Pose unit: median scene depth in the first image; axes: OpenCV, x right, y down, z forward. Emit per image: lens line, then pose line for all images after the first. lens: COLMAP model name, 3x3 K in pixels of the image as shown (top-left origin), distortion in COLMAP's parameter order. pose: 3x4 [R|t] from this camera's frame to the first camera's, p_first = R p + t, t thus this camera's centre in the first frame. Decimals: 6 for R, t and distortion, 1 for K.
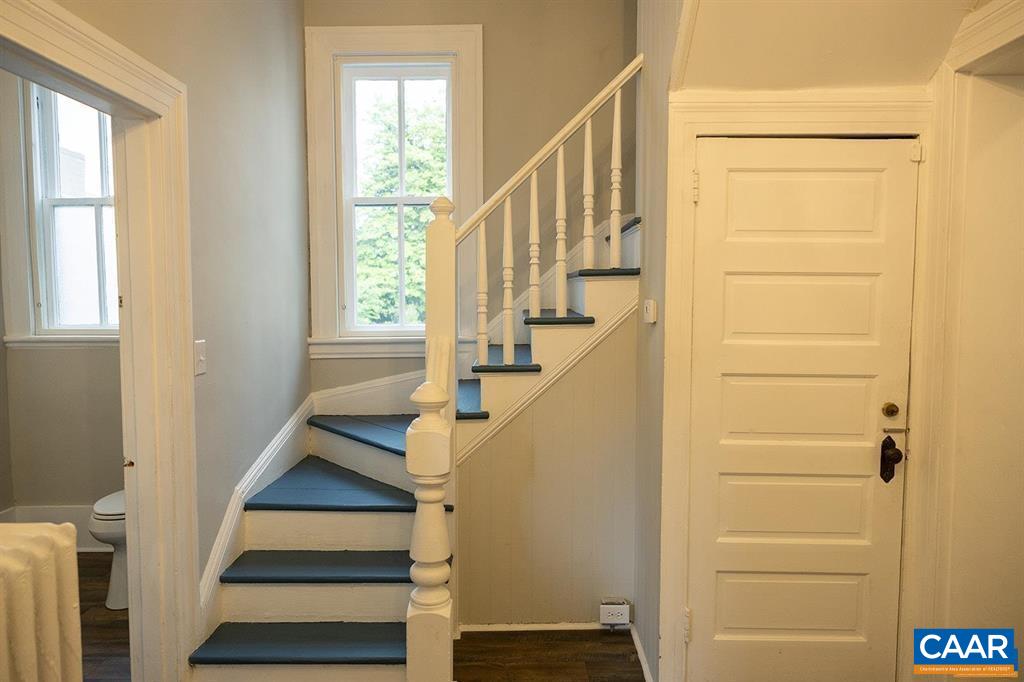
lens RADIAL K [[710.0, 0, 512.0], [0, 710.0, 341.0], [0, 0, 1]] dist [0.004177, 0.004107]
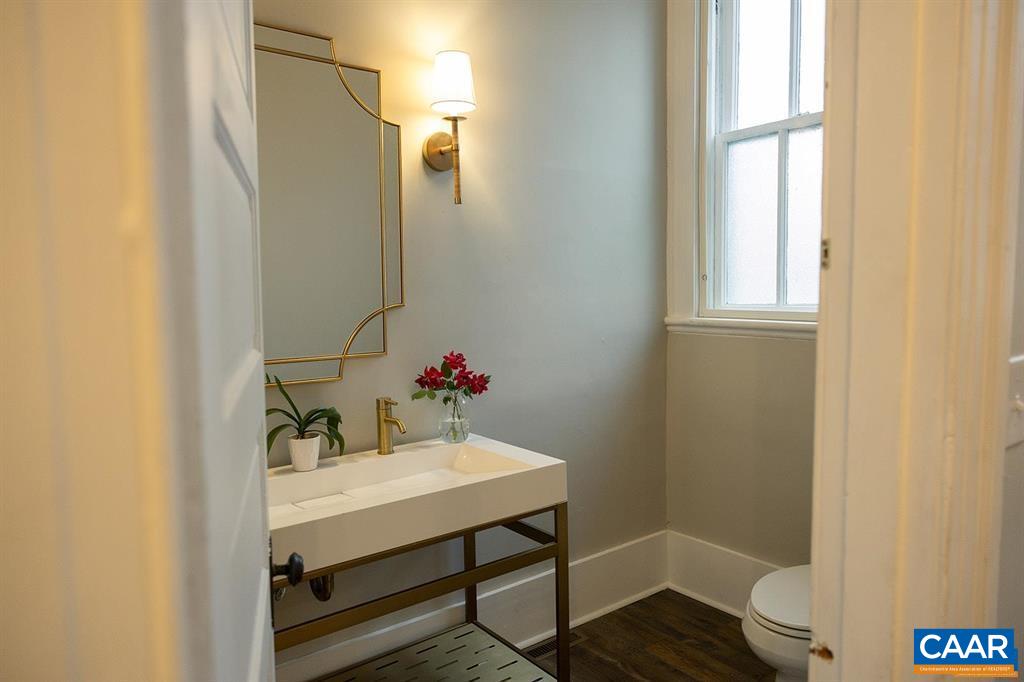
lens RADIAL K [[710.0, 0, 512.0], [0, 710.0, 341.0], [0, 0, 1]] dist [0.004177, 0.004107]
pose [[0.634915, 0.059621, -0.770278, -0.206670], [-0.035845, 0.998217, 0.047718, -0.011627], [0.771750, -0.002687, 0.635921, 0.359190]]
